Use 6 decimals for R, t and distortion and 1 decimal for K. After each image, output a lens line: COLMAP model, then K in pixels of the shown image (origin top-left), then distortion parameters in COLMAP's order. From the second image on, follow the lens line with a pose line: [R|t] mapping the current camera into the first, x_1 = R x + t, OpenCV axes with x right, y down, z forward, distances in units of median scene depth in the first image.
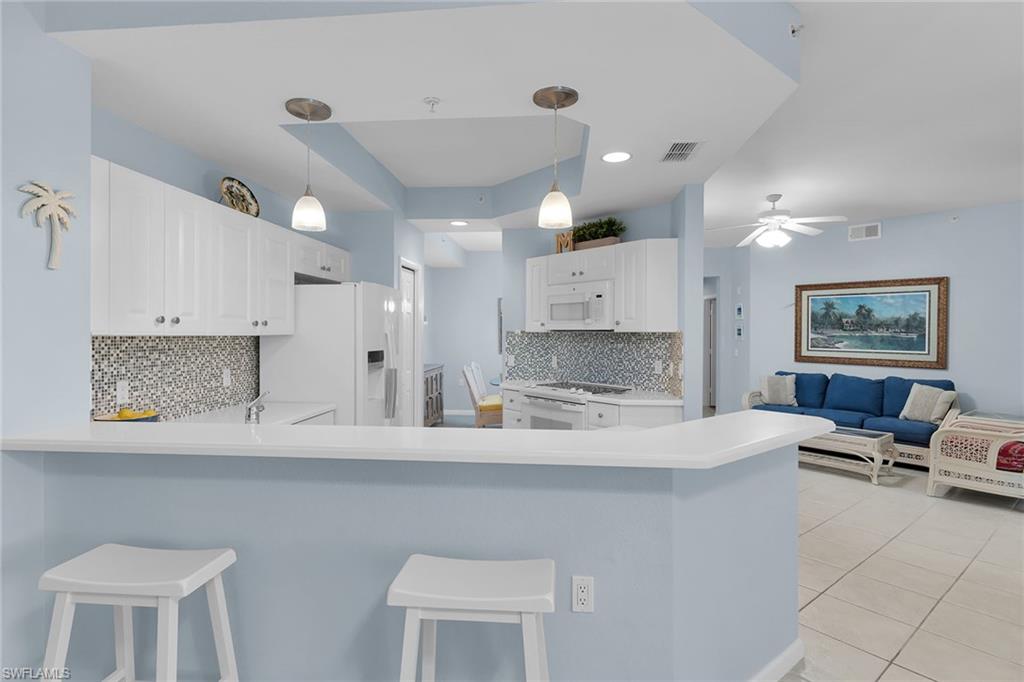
lens RADIAL K [[515.3, 0, 508.9], [0, 515.3, 332.9], [0, 0, 1]] dist [0.000964, -0.001171]
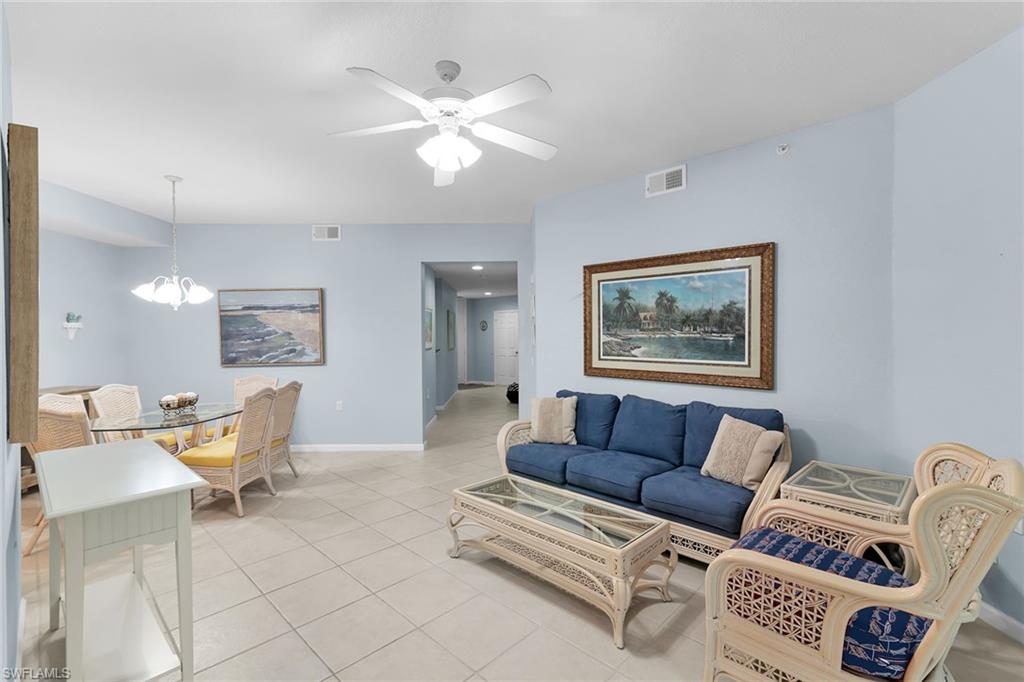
lens RADIAL K [[458.8, 0, 509.8], [0, 458.8, 336.9], [0, 0, 1]] dist [0.003834, 0.000045]
pose [[0.993015, -0.010120, 0.117555, 0.548485], [0.009955, 0.999948, 0.001989, 0.001739], [-0.117569, -0.000805, 0.993064, 0.569317]]
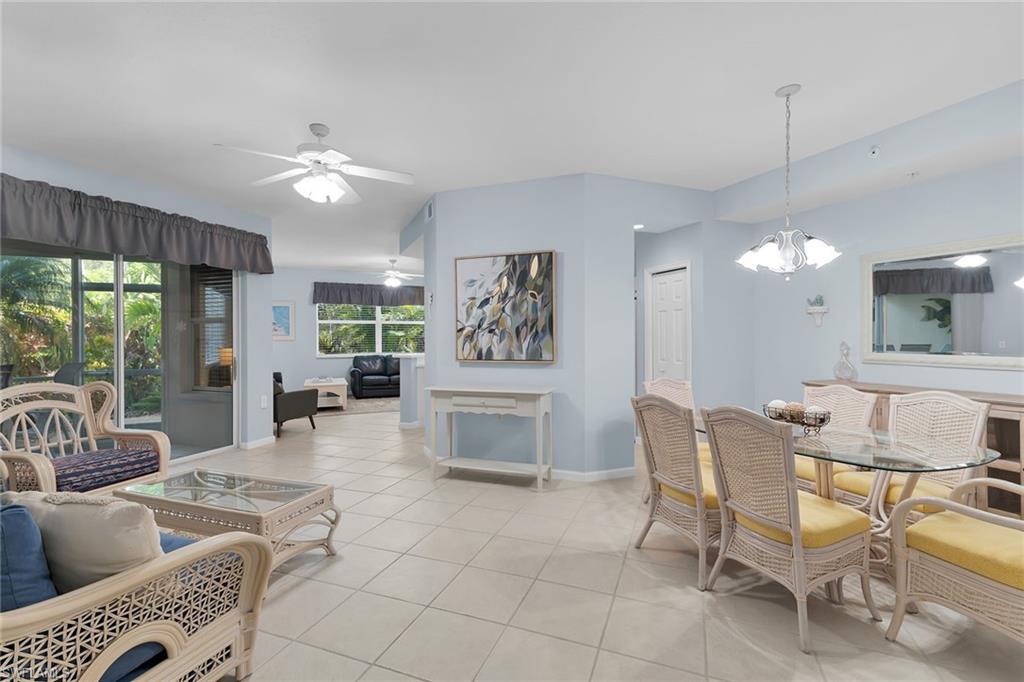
lens RADIAL K [[458.8, 0, 509.8], [0, 458.8, 336.9], [0, 0, 1]] dist [0.003834, 0.000045]
pose [[-0.871173, 0.004247, -0.490958, 0.632433], [0.002887, 0.999990, 0.003529, 0.016464], [0.490968, 0.001657, -0.871176, 1.768962]]
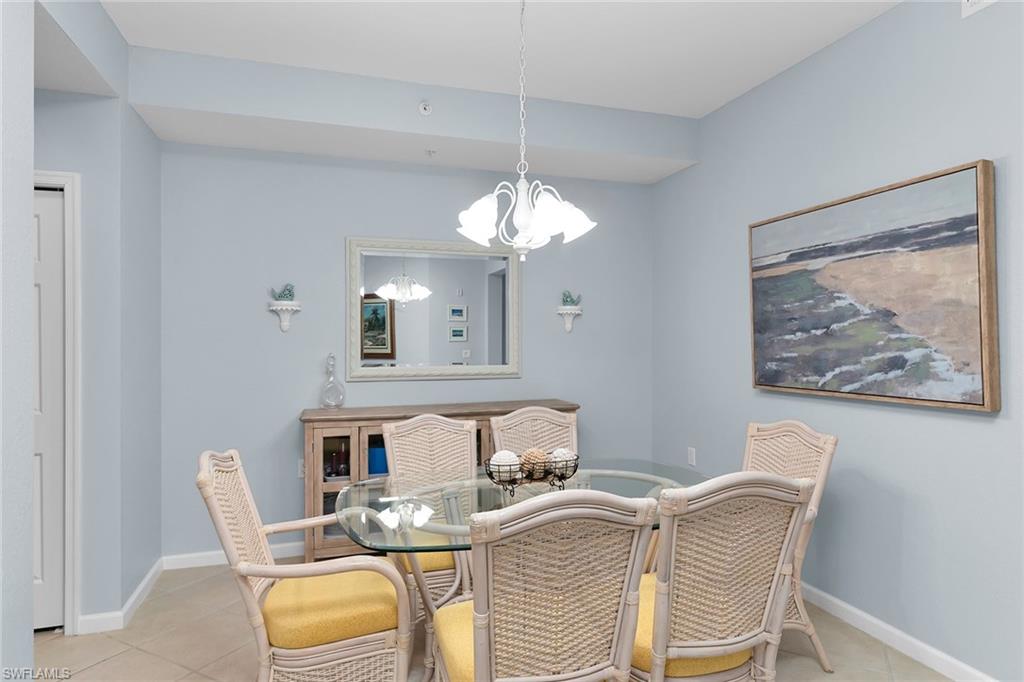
lens RADIAL K [[583.8, 0, 507.7], [0, 583.8, 330.4], [0, 0, 1]] dist [0.000235, -0.001202]
pose [[0.398709, -0.014606, -0.916961, 0.474714], [0.002499, 0.999887, -0.014841, 0.011576], [0.917074, 0.003625, 0.398701, 1.257263]]
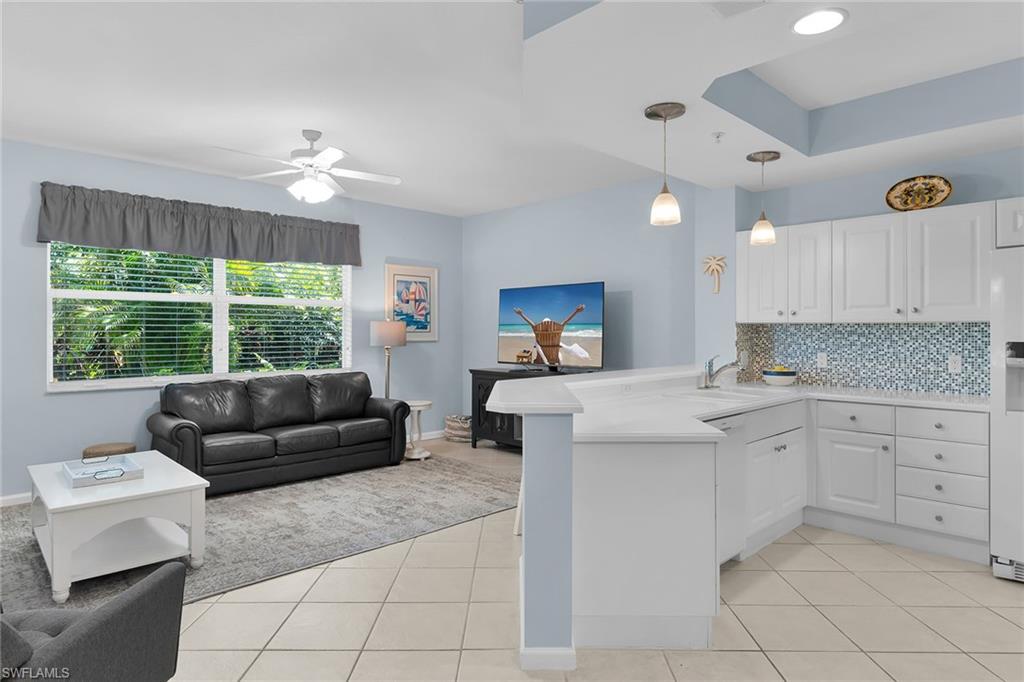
lens RADIAL K [[583.8, 0, 507.7], [0, 583.8, 330.4], [0, 0, 1]] dist [0.000235, -0.001202]
pose [[-0.647276, -0.001051, -0.762255, 0.617110], [-0.000104, 0.999999, -0.001290, 0.015169], [0.762256, -0.000755, -0.647275, 0.739192]]
